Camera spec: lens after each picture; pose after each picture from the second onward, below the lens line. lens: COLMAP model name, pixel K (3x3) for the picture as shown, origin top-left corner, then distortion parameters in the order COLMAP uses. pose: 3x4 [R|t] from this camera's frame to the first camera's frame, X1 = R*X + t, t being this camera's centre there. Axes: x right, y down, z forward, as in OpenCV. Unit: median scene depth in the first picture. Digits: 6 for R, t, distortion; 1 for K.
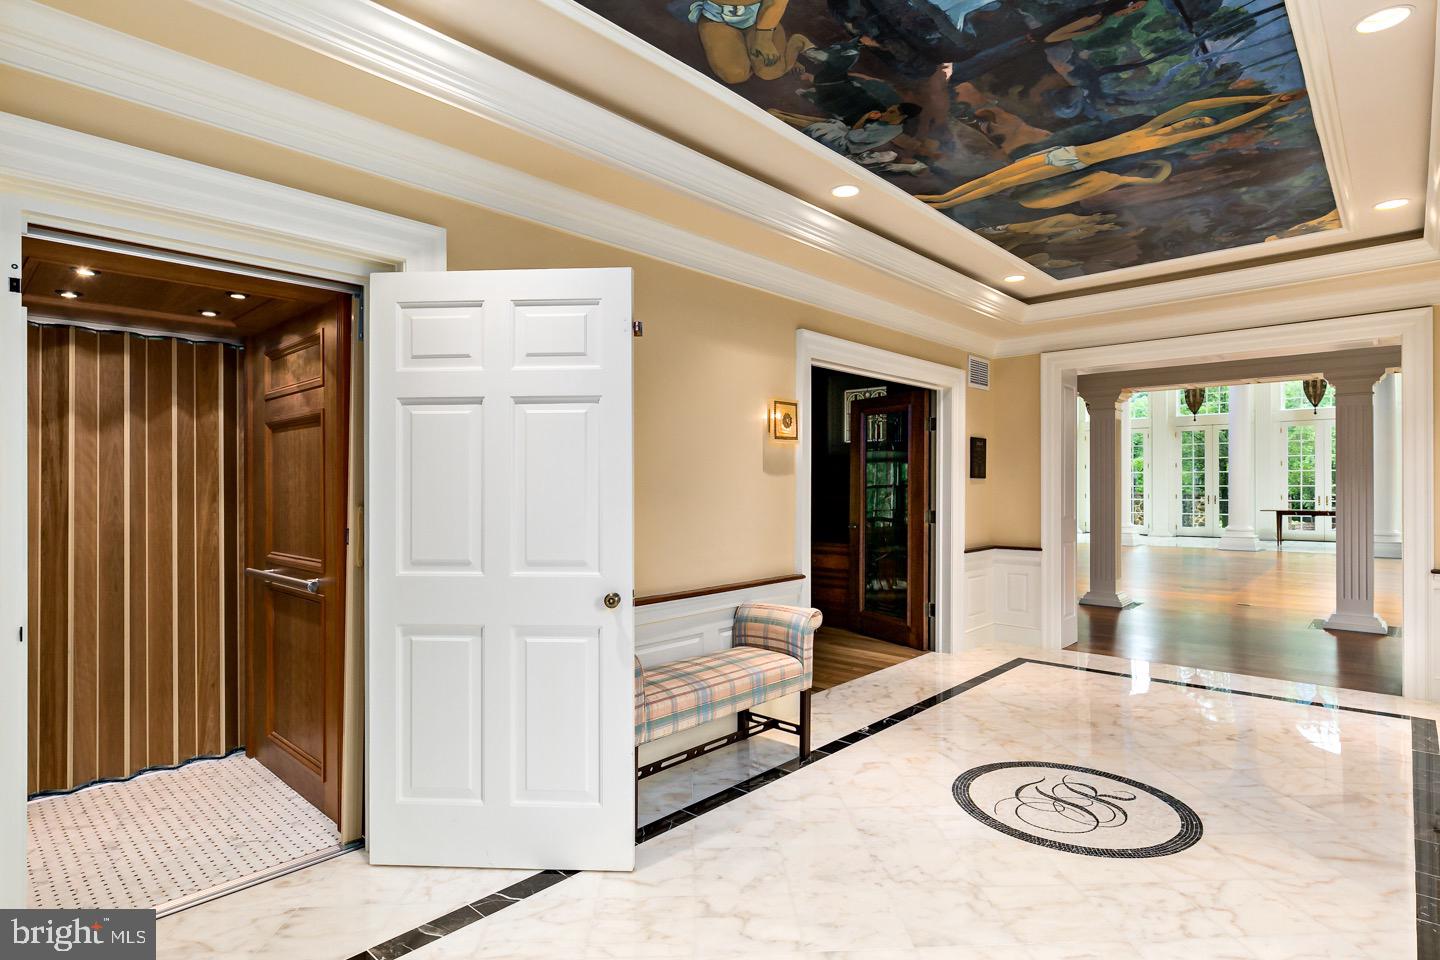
lens RADIAL K [[747.6, 0, 725.2], [0, 747.6, 486.1], [0, 0, 1]] dist [-0.000159, -0.000691]
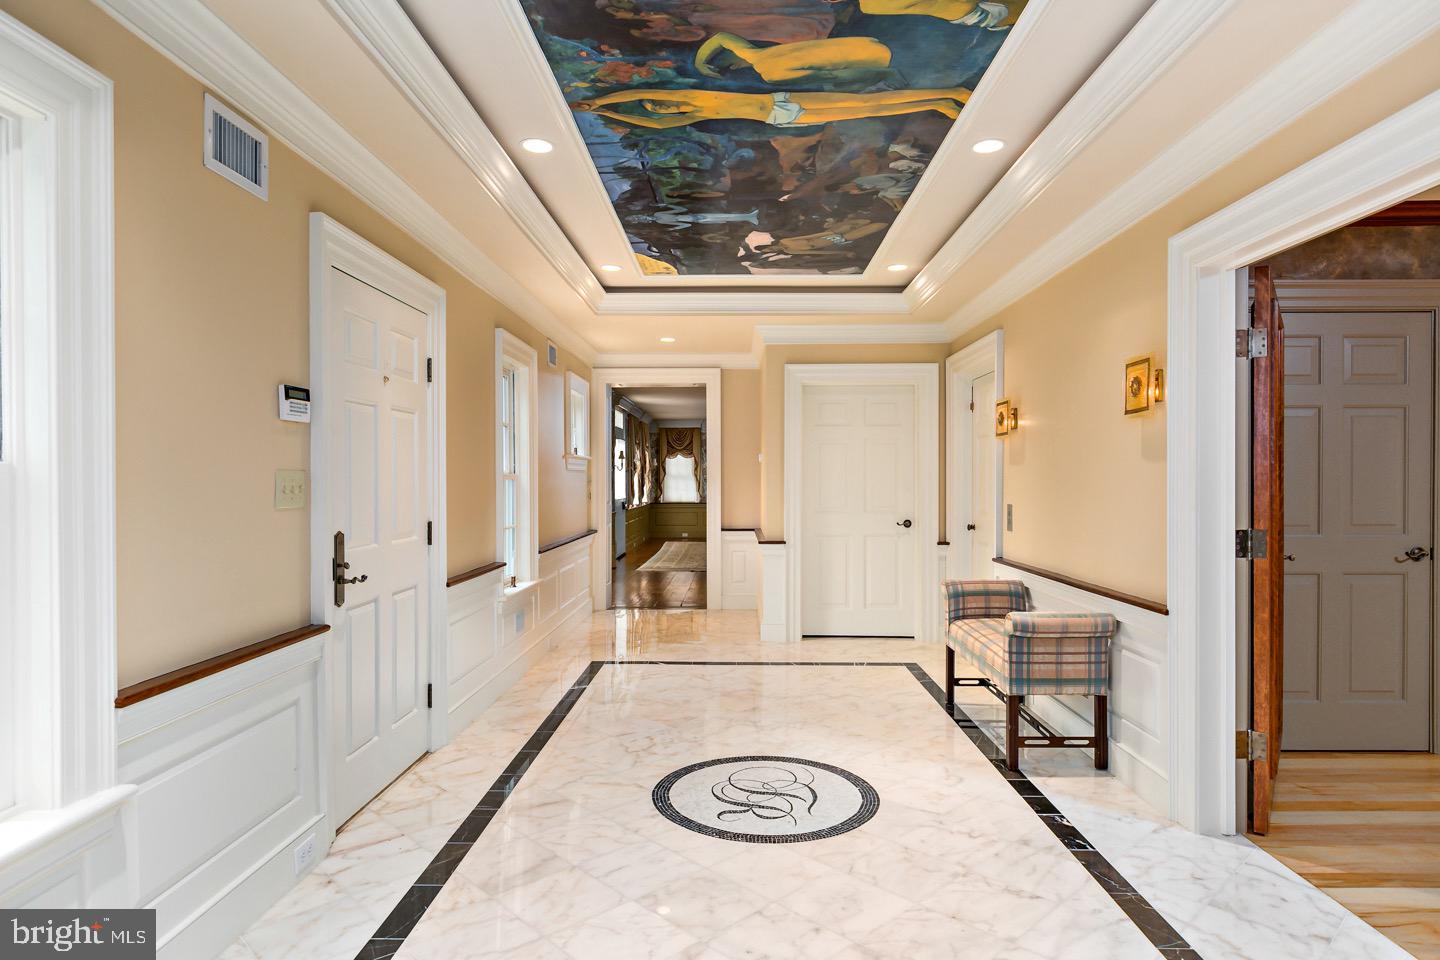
lens RADIAL K [[851.6, 0, 722.1], [0, 851.6, 478.9], [0, 0, 1]] dist [0.003170, -0.001579]
pose [[-0.753398, 0.004119, -0.657552, 1.277054], [0.001822, 0.999990, 0.004176, -0.002071], [0.657562, 0.001948, -0.753398, 1.858032]]
